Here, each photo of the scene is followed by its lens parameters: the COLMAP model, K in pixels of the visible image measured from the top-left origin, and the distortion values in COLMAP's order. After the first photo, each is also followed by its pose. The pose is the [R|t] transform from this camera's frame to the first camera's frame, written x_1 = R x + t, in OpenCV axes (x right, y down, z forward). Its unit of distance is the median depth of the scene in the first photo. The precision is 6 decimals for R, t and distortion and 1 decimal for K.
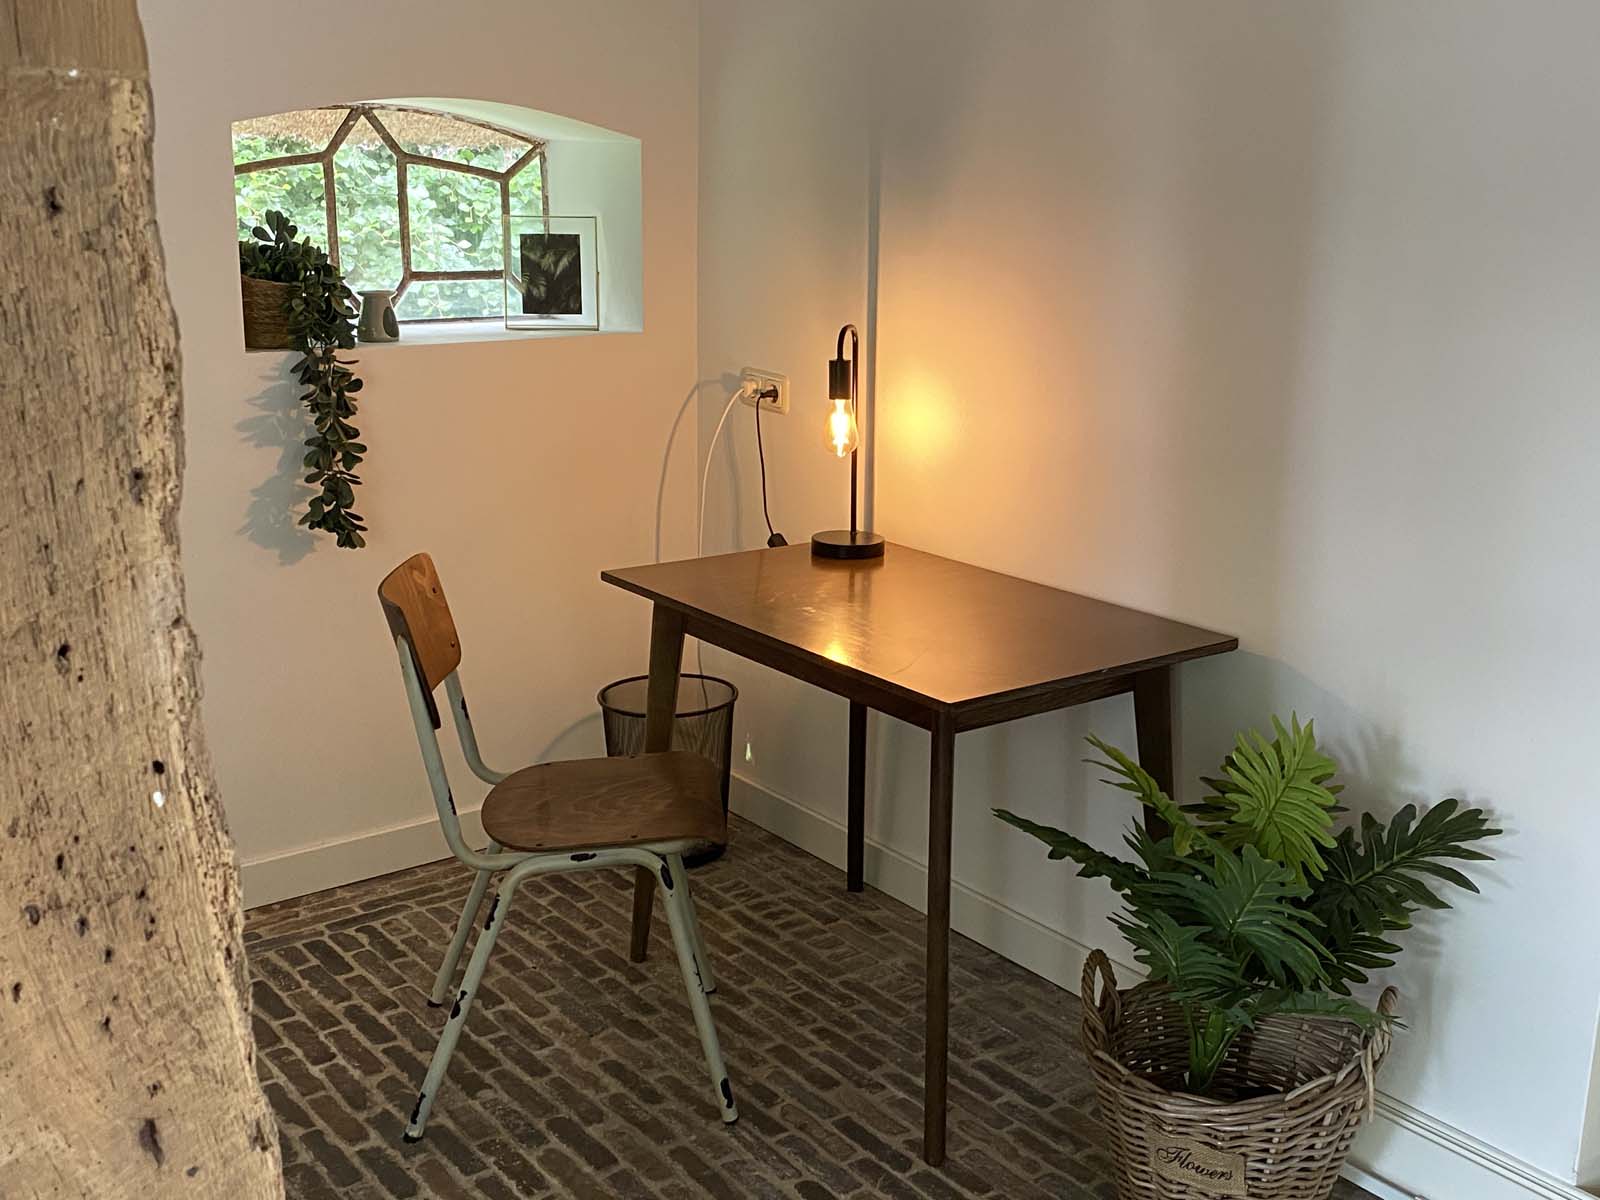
lens RADIAL K [[1729.0, 0, 800.0], [0, 1729.0, 600.0], [0, 0, 1]] dist [0.081498, -0.015926]
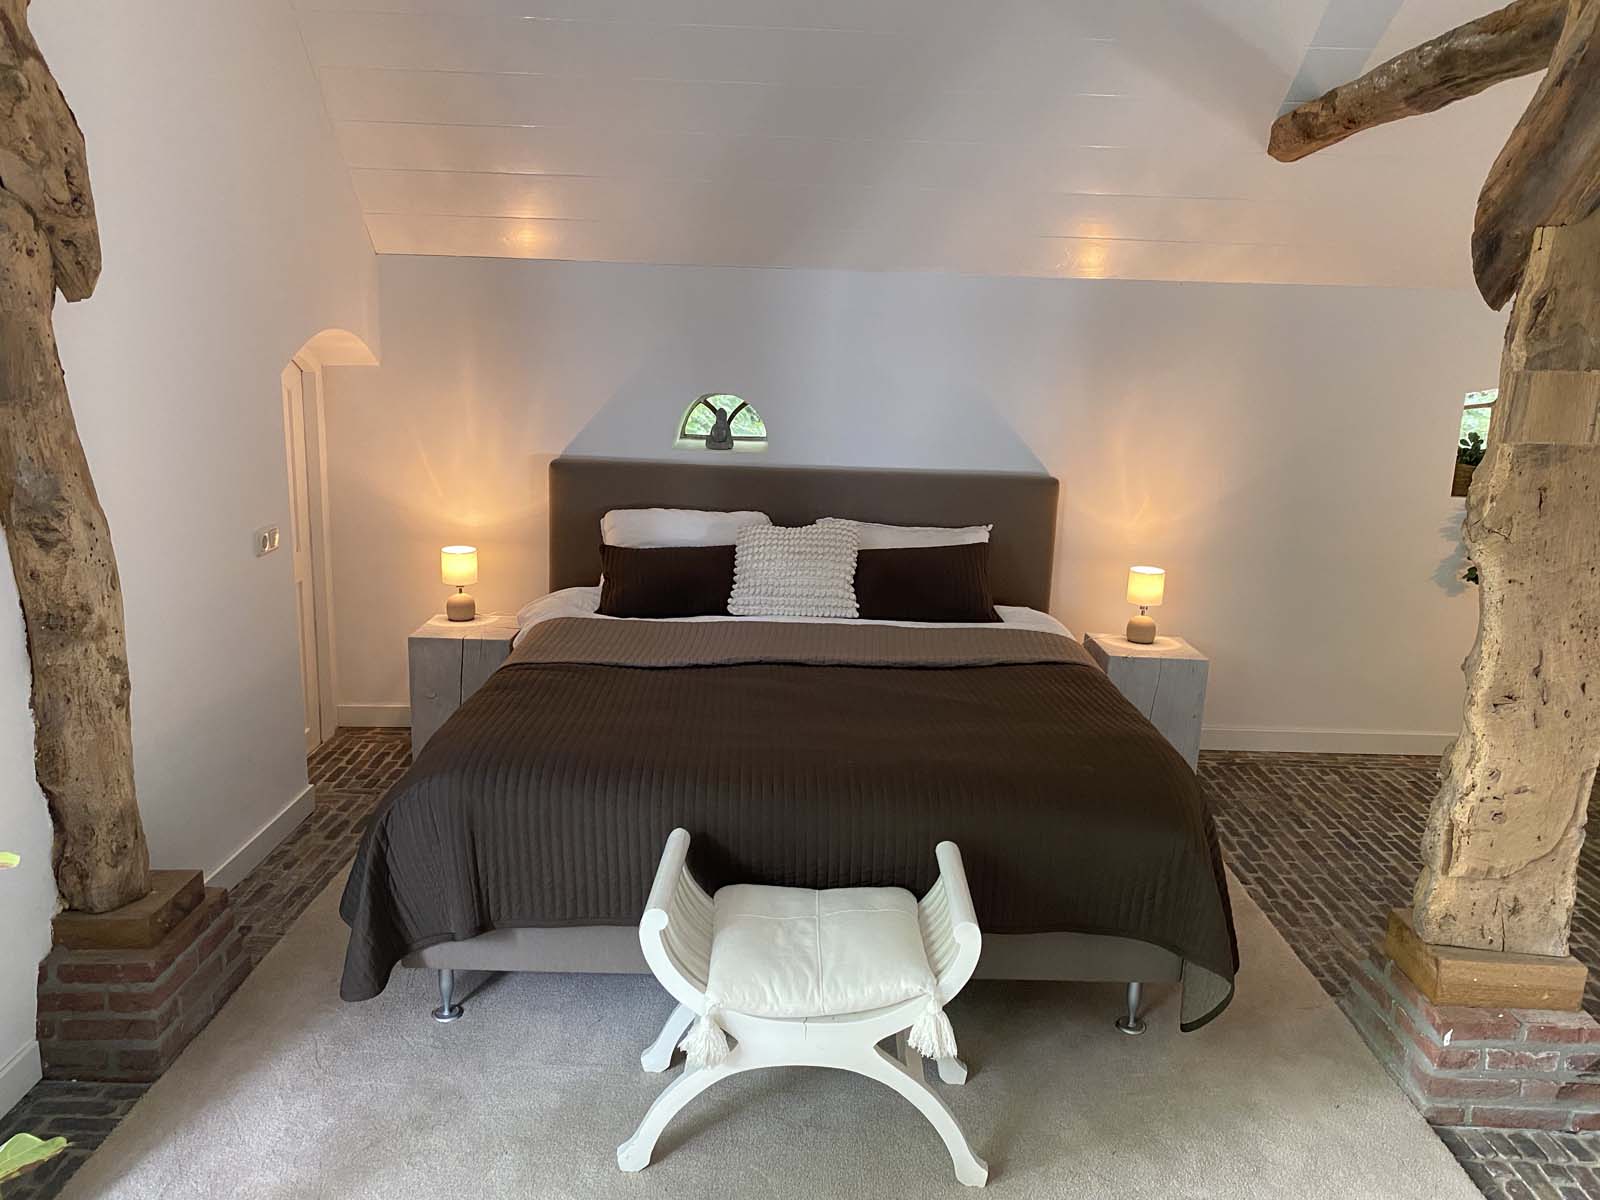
lens RADIAL K [[1222.9, 0, 807.0], [0, 1222.9, 594.4], [0, 0, 1]] dist [0.024652, -0.012899]
pose [[0.796860, 0.135008, -0.588887, -0.037156], [-0.165071, 0.986278, 0.002747, 0.102164], [0.581177, 0.095019, 0.808211, -0.668991]]
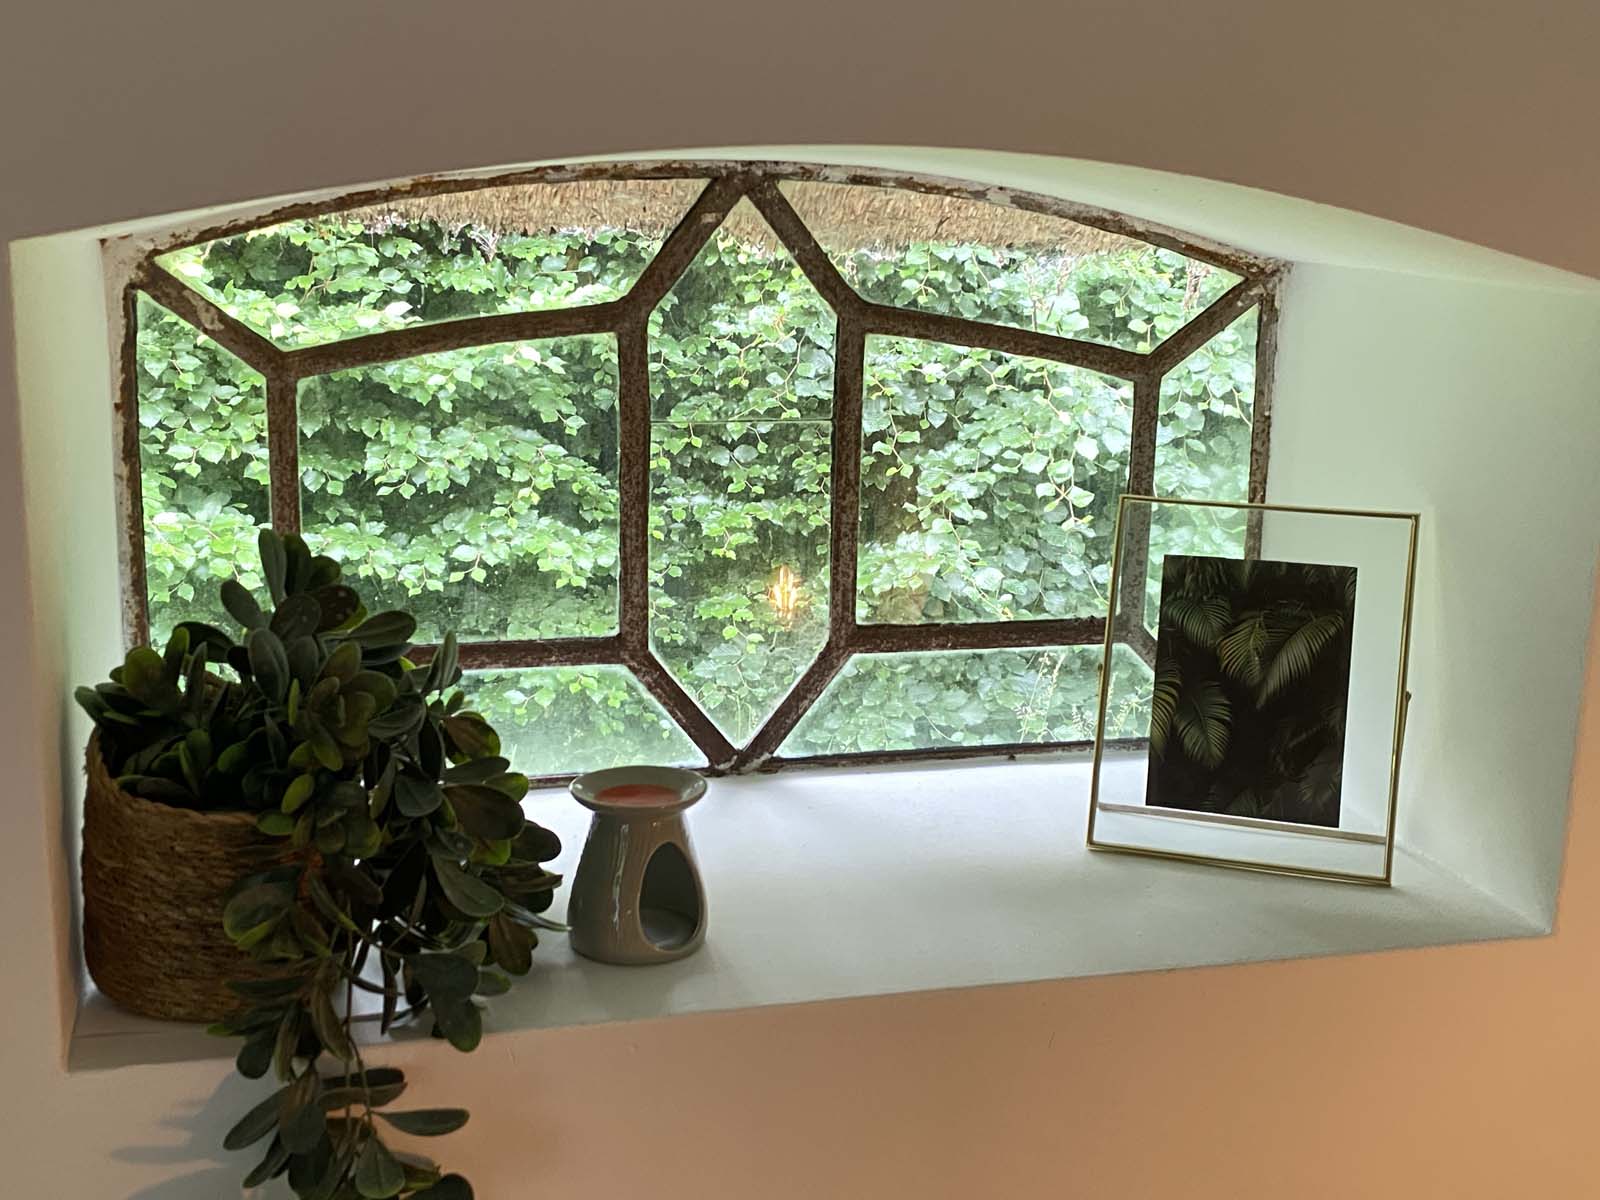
lens RADIAL K [[1657.3, 0, 800.0], [0, 1657.3, 600.0], [0, 0, 1]] dist [0.010639, -0.006851]
pose [[0.912716, 0.103594, -0.395244, -0.114531], [-0.109799, 0.993930, 0.006958, -0.224815], [0.393566, 0.037047, 0.918550, 0.787617]]
